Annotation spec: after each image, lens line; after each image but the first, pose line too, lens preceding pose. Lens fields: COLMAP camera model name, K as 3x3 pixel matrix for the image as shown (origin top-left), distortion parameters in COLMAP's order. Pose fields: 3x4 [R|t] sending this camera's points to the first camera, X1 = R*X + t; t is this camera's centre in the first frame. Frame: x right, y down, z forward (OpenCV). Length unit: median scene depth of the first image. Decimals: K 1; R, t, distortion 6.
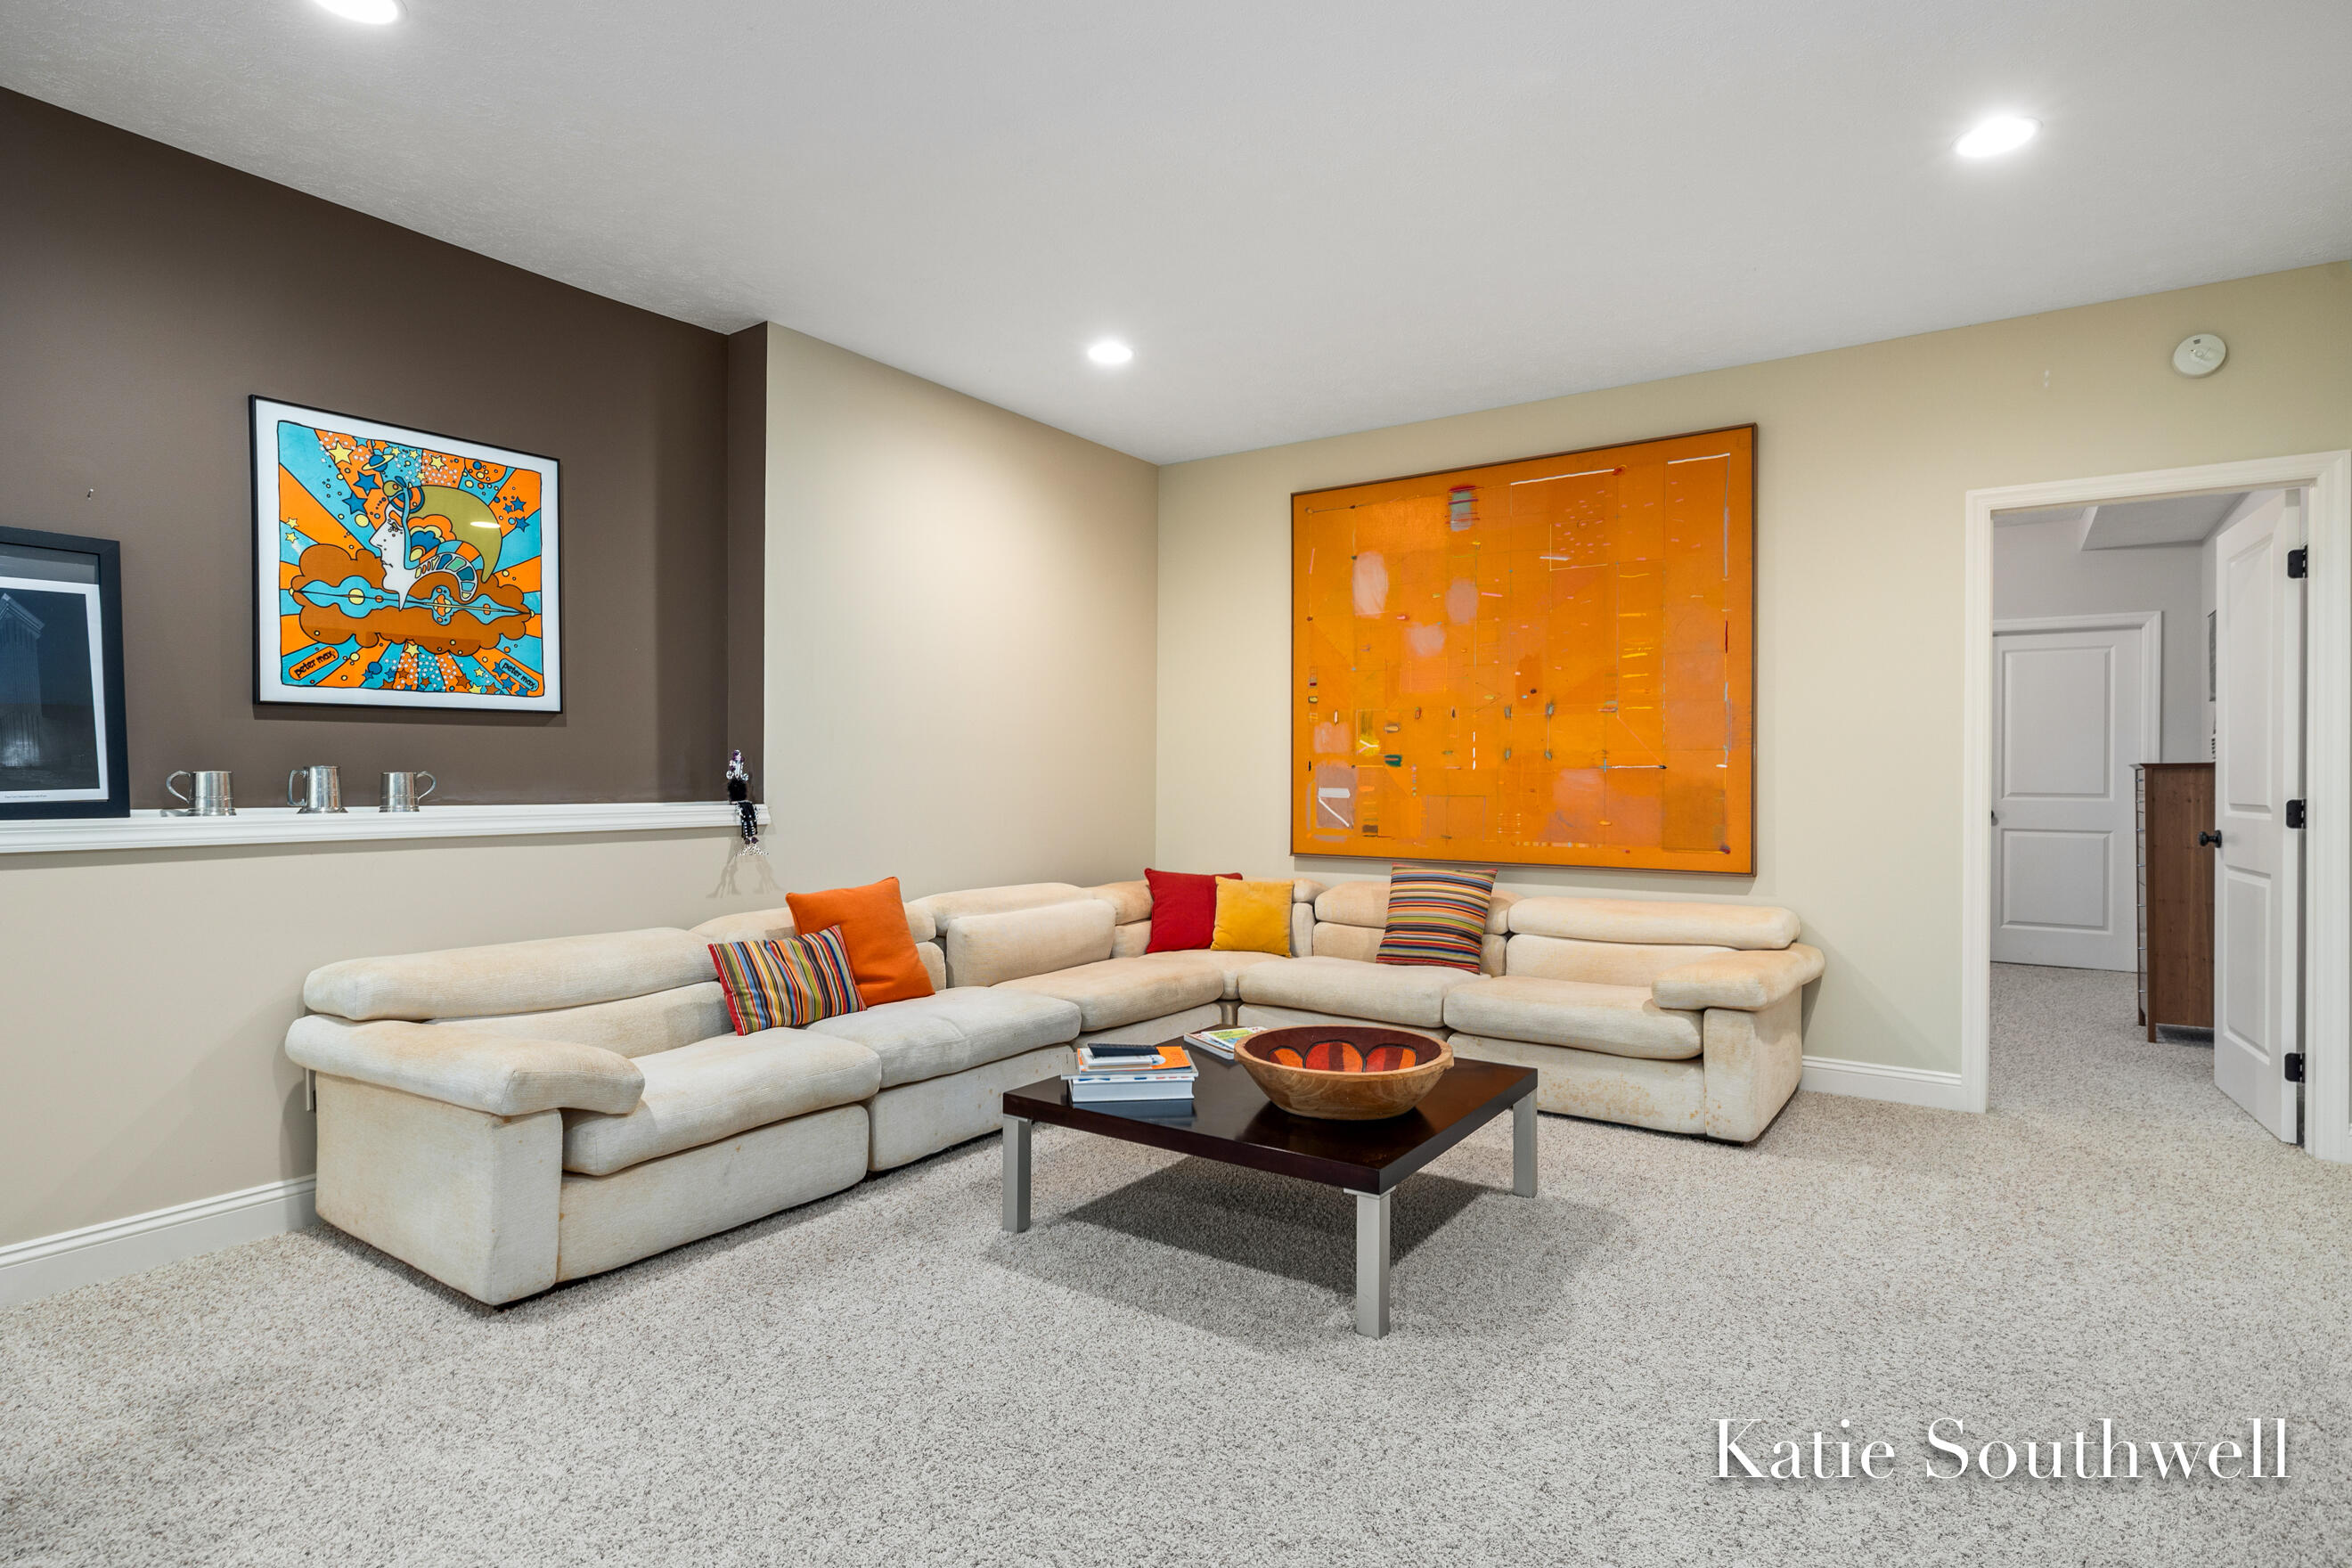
lens RADIAL K [[1180.1, 0, 1175.8], [0, 1180.1, 785.3], [0, 0, 1]] dist [0.003981, -0.000080]
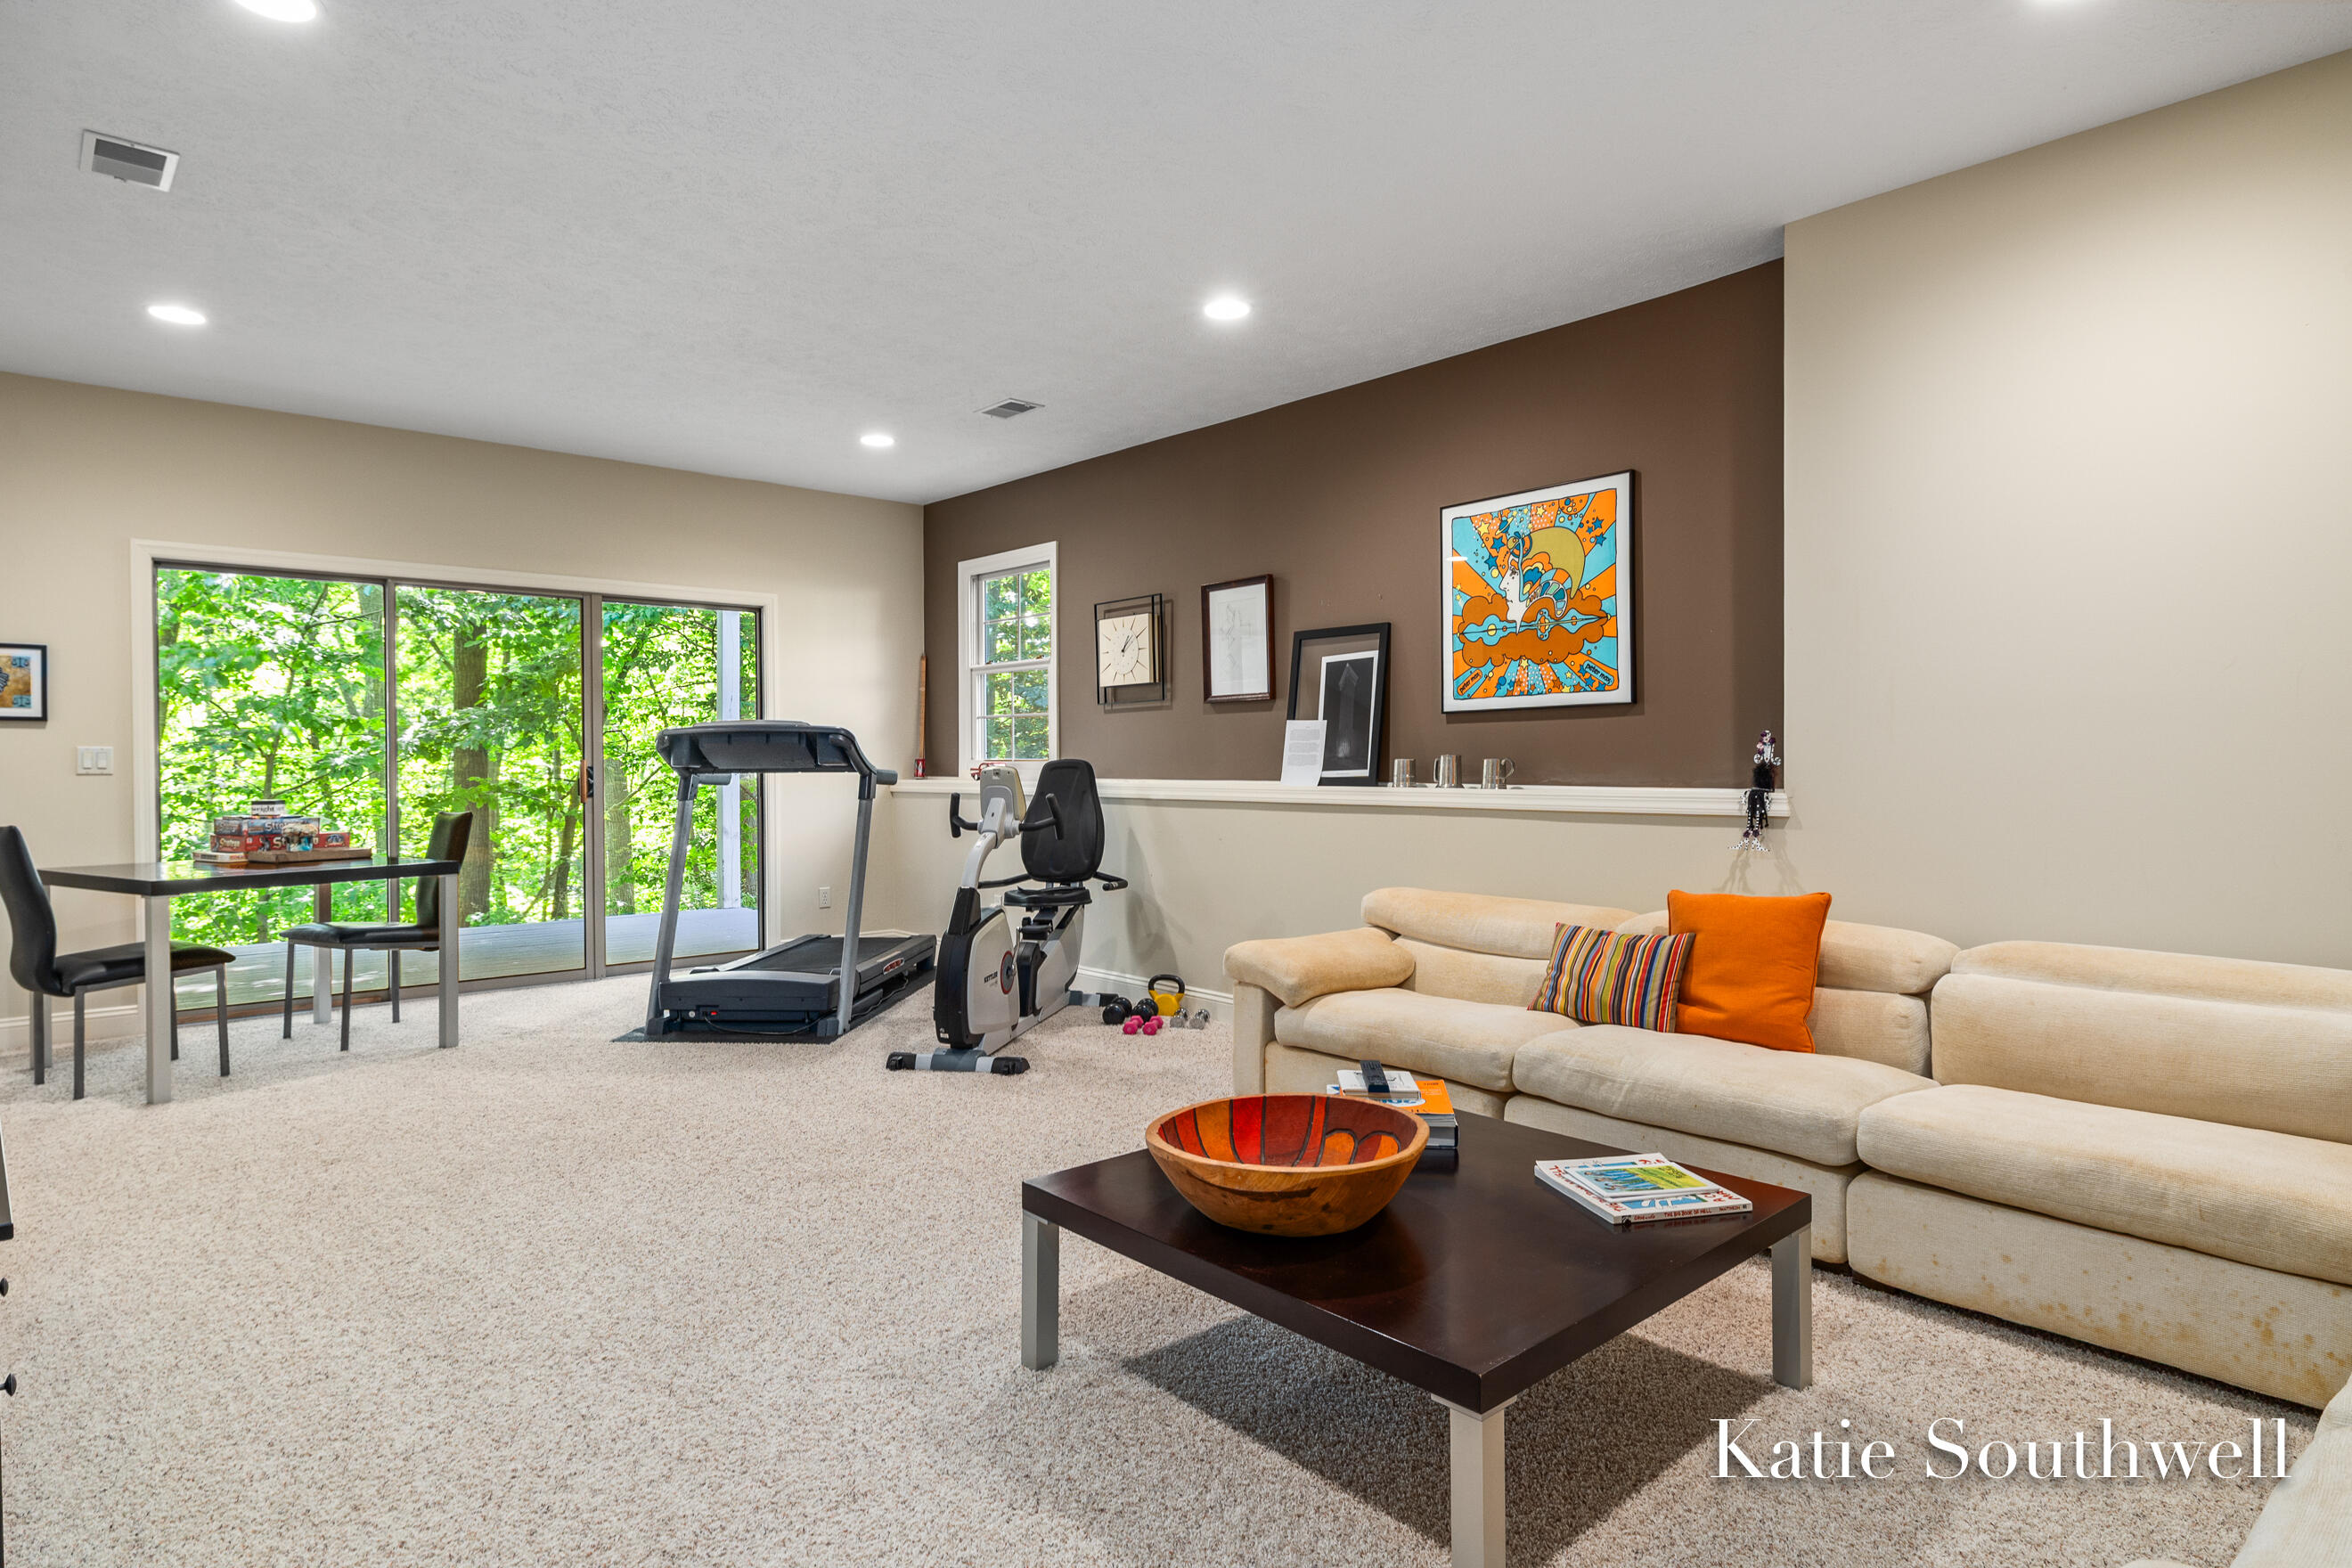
lens RADIAL K [[1288.8, 0, 1179.5], [0, 1288.8, 771.1], [0, 0, 1]] dist [0.010406, -0.003163]
pose [[-0.226089, 0.001010, -0.974106, 0.796910], [-0.006547, 0.999975, 0.002556, 0.000980], [0.974085, 0.006955, -0.226077, 0.947992]]
